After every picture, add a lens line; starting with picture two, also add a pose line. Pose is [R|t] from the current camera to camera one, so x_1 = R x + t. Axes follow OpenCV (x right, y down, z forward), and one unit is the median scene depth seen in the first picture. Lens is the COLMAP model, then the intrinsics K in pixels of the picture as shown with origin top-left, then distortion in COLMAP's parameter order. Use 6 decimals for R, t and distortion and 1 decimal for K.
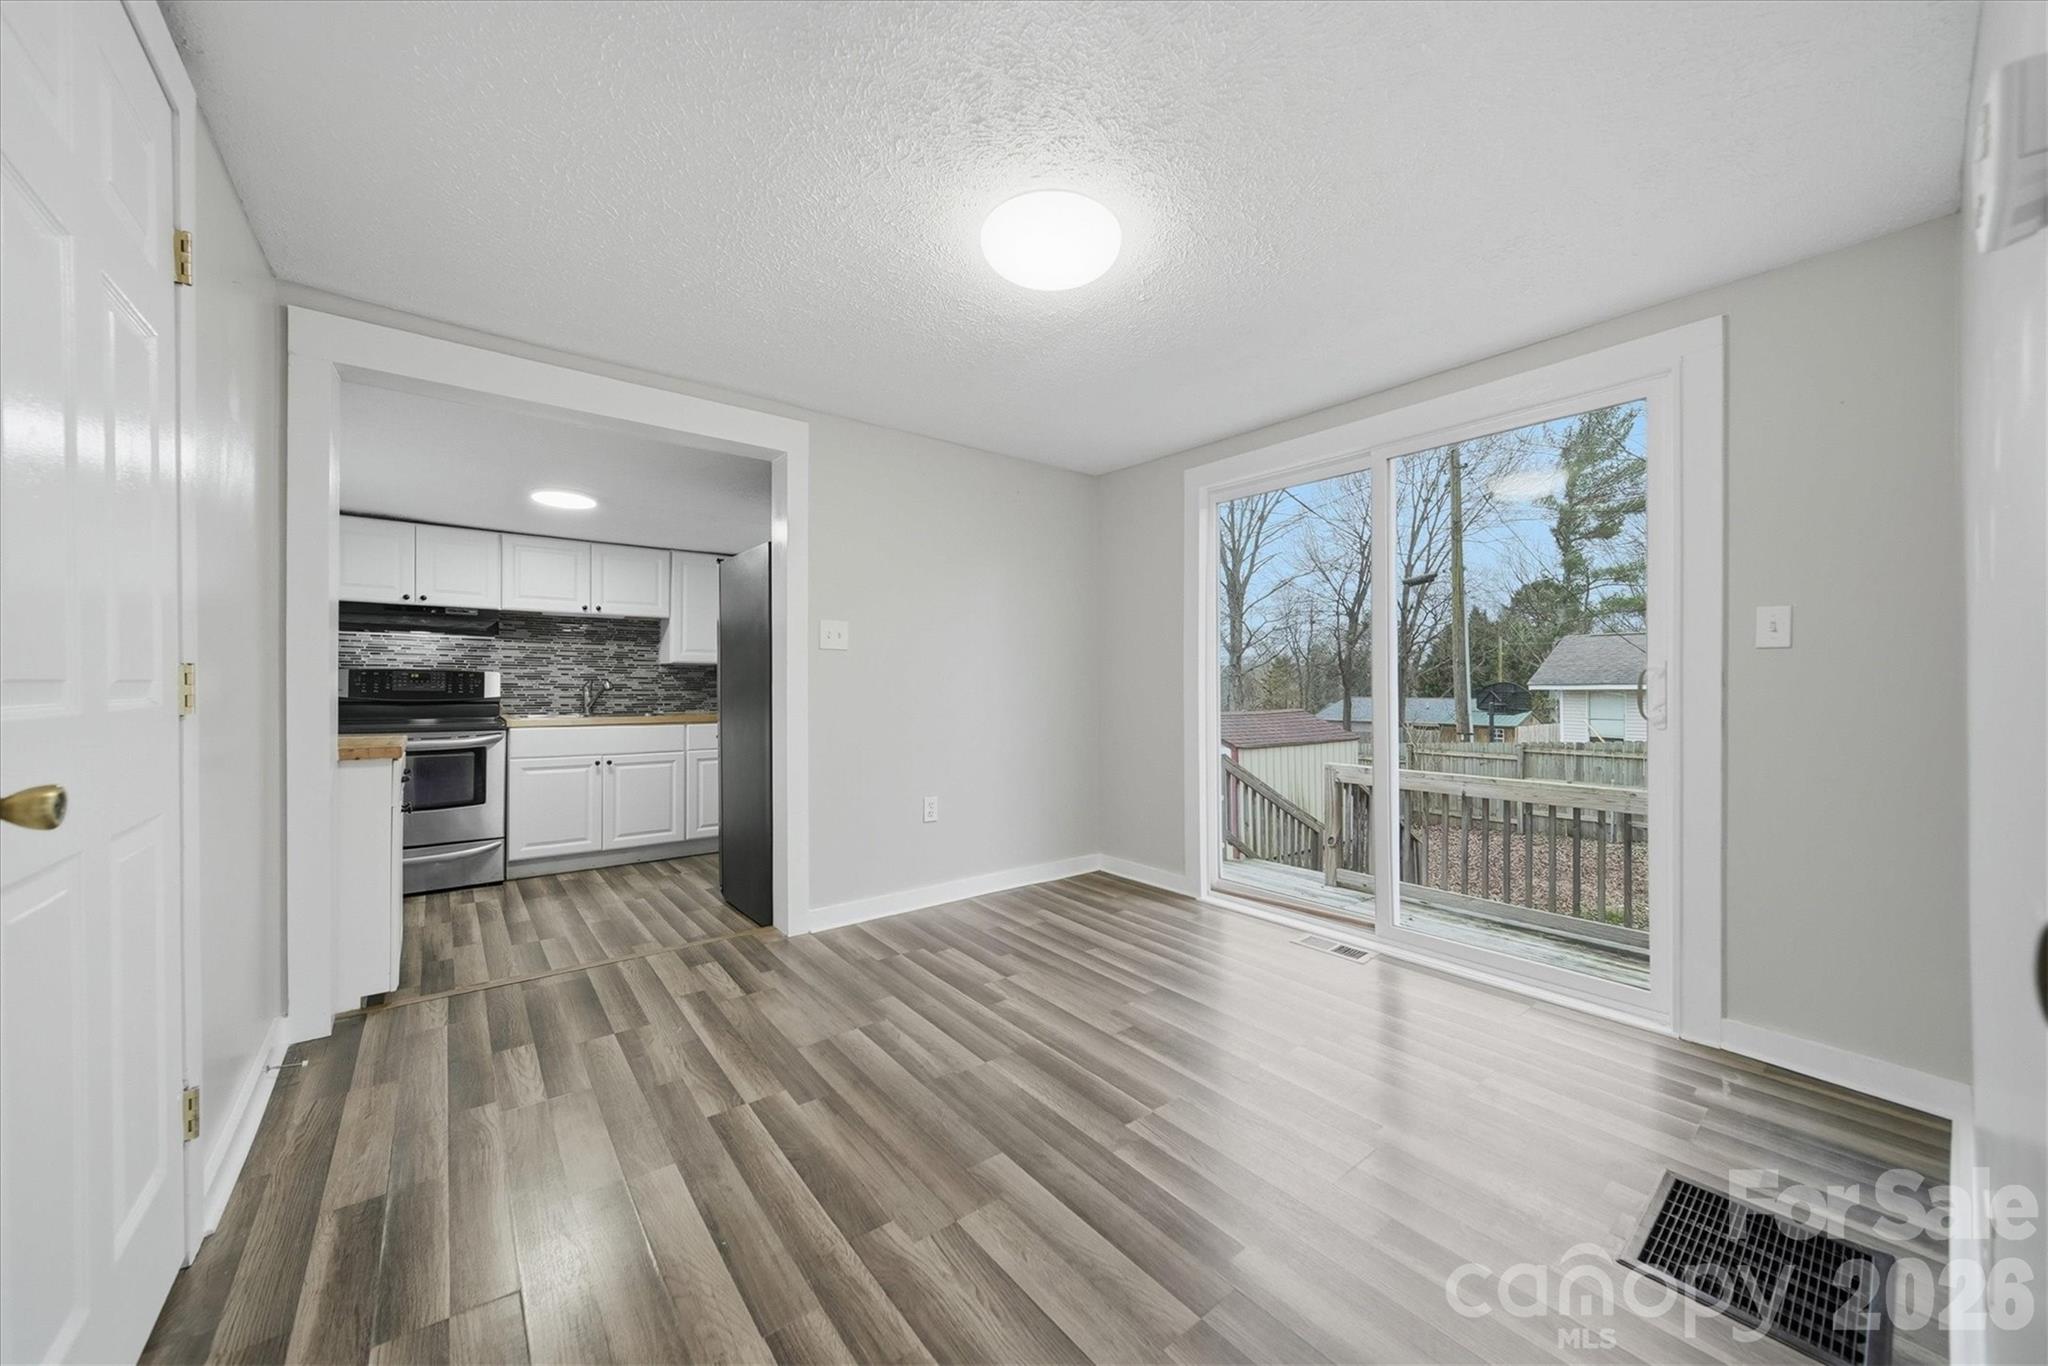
lens RADIAL K [[730.0, 0, 1034.0], [0, 730.0, 686.0], [0, 0, 1]] dist [0.001567, 0.000054]
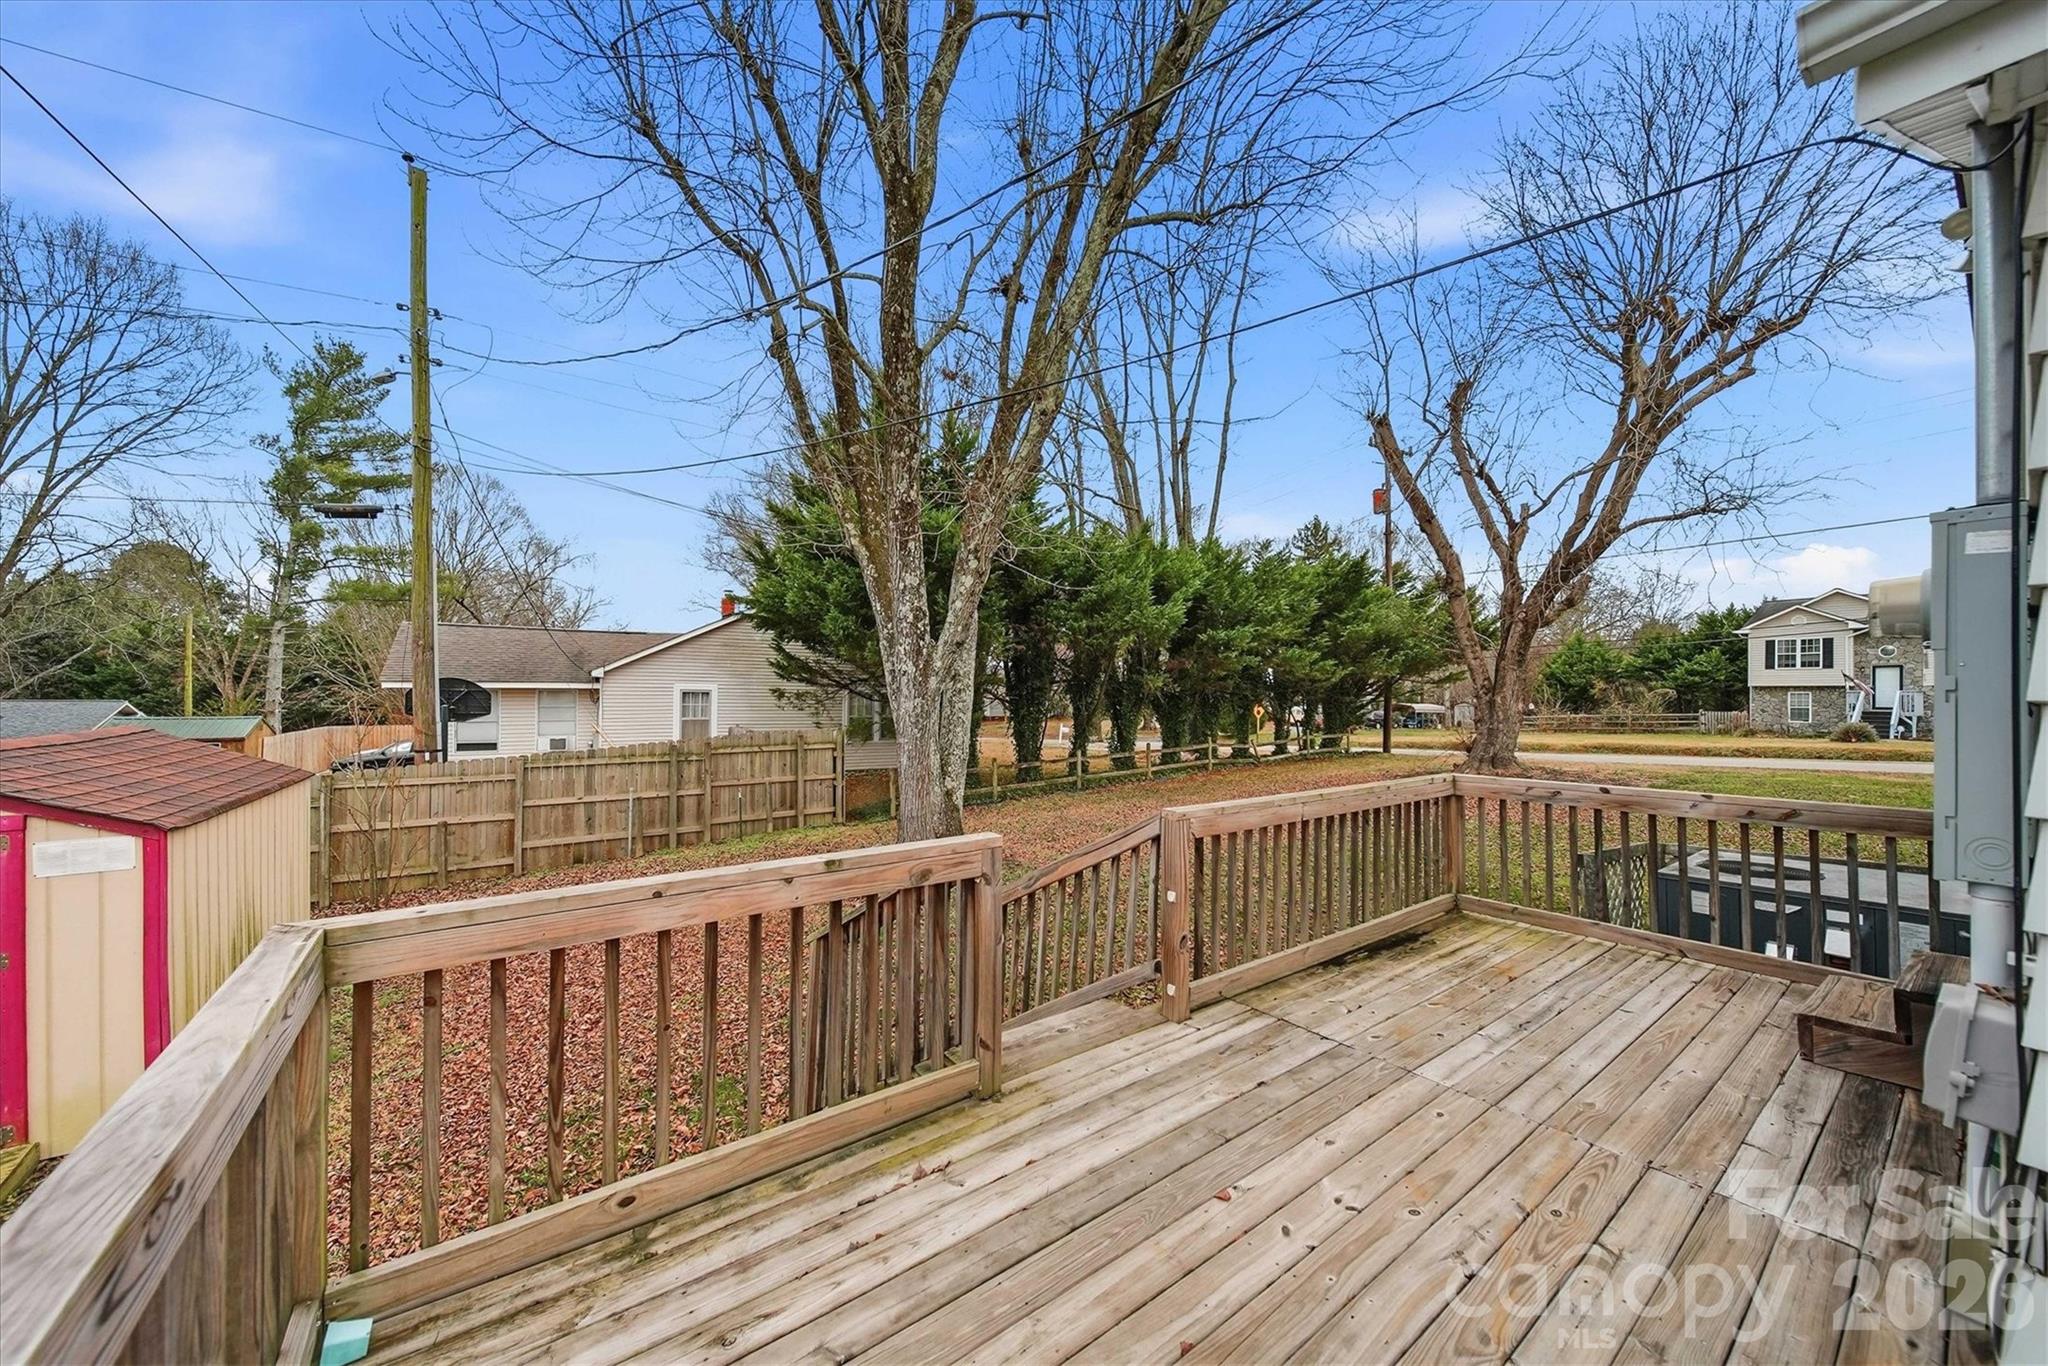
lens RADIAL K [[730.0, 0, 1034.0], [0, 730.0, 686.0], [0, 0, 1]] dist [0.001567, 0.000054]
pose [[0.053898, 0.001800, 0.998545, -0.798364], [-0.004429, 0.999989, -0.001564, 0.019100], [-0.998537, -0.004338, 0.053906, 4.584326]]
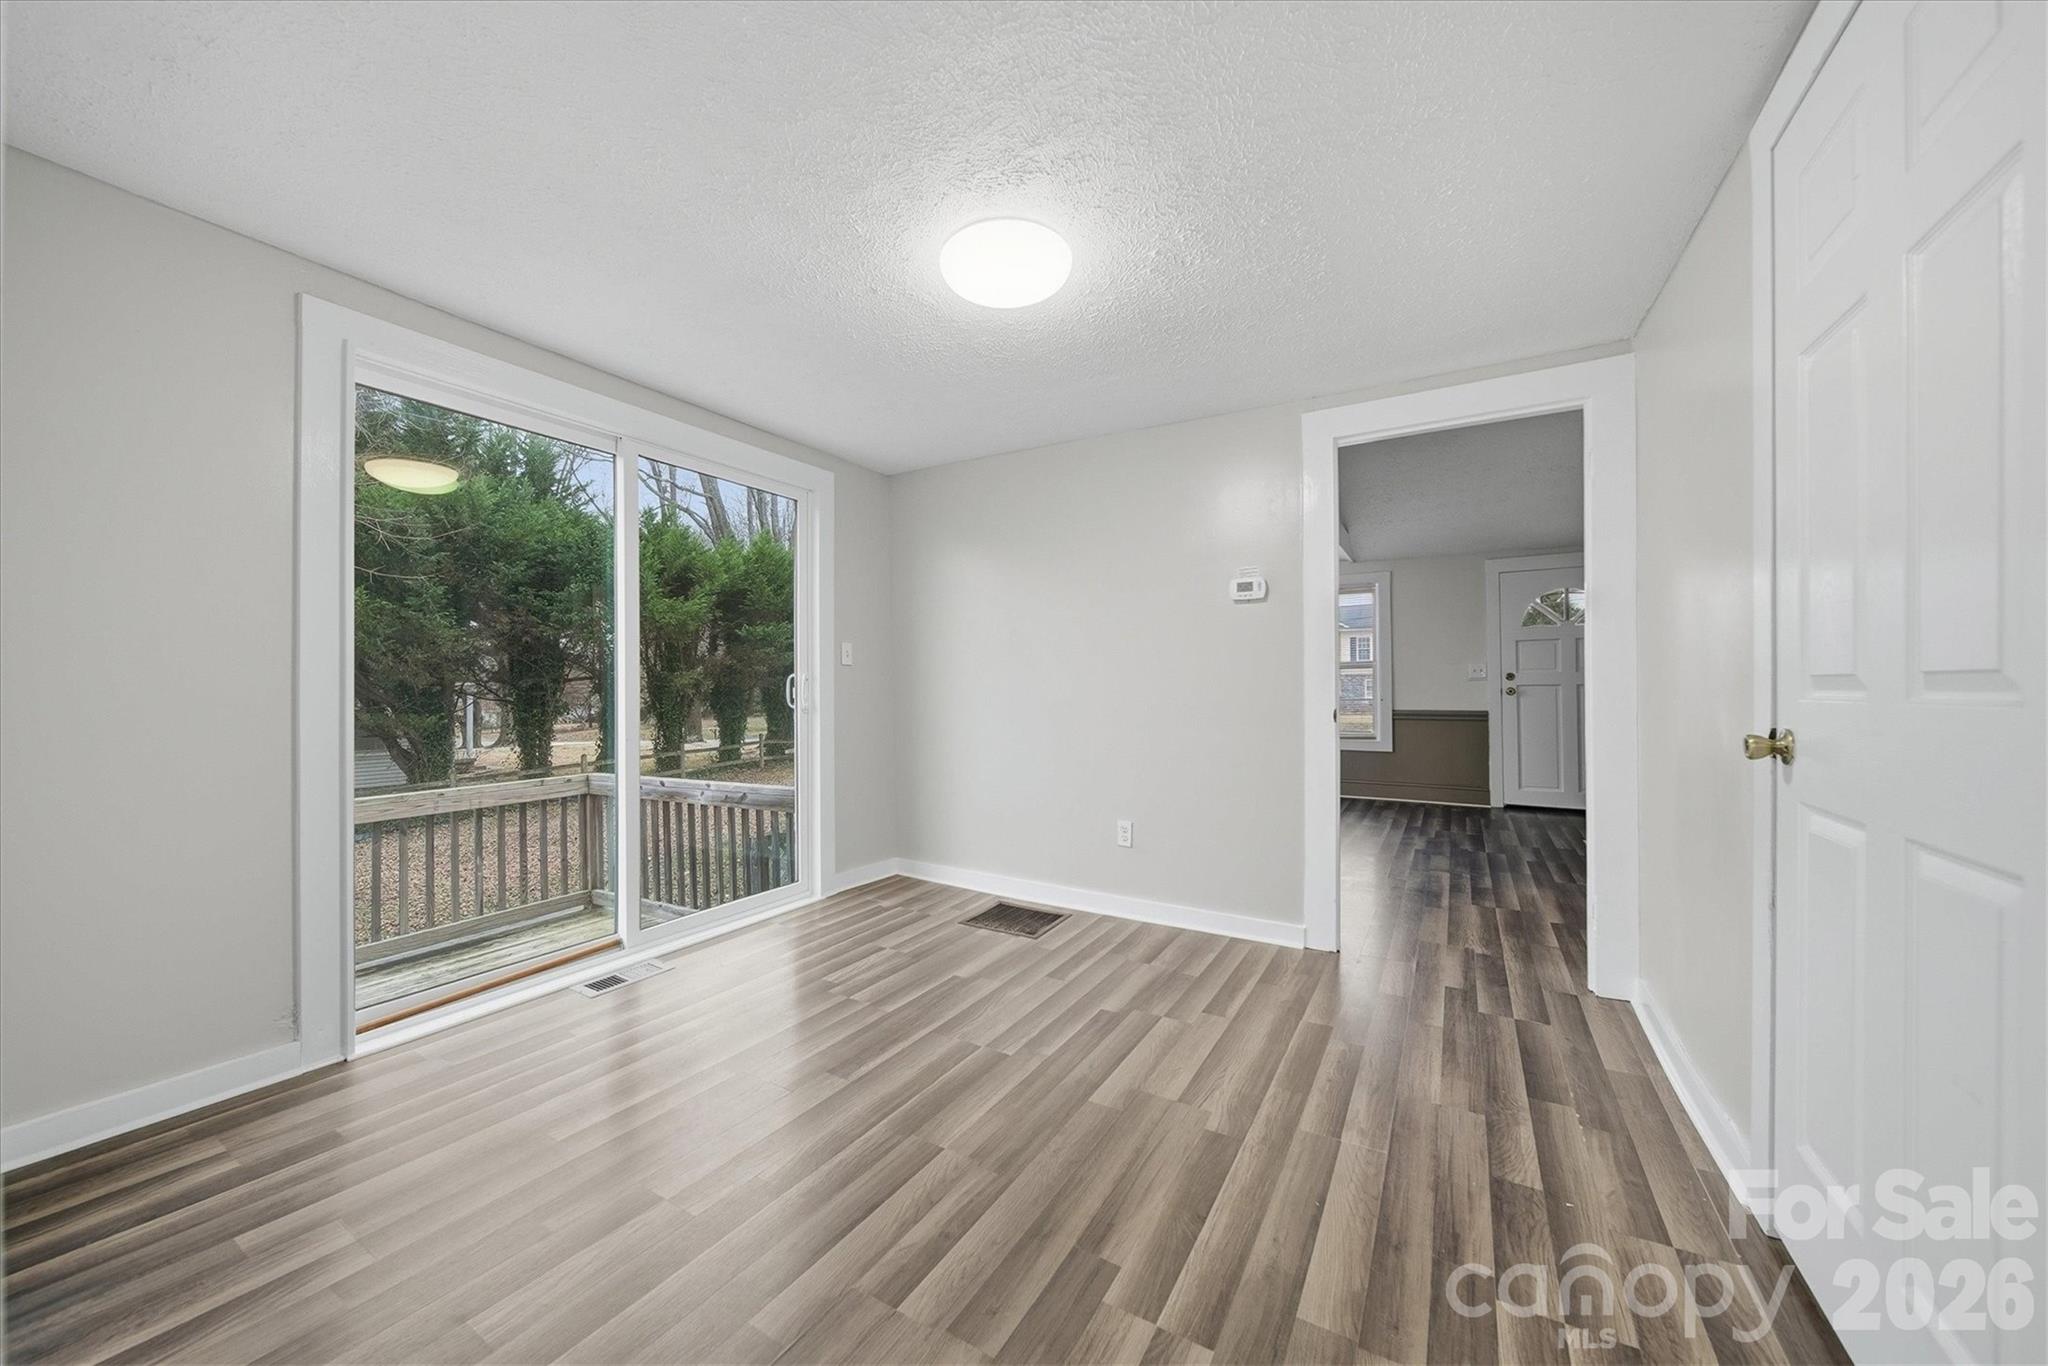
lens RADIAL K [[730.0, 0, 1034.0], [0, 730.0, 686.0], [0, 0, 1]] dist [0.001567, 0.000054]
pose [[-0.351023, -0.001919, 0.936365, -1.338427], [0.003314, 0.999989, 0.003292, -0.008063], [-0.936361, 0.004259, -0.351013, 1.840237]]
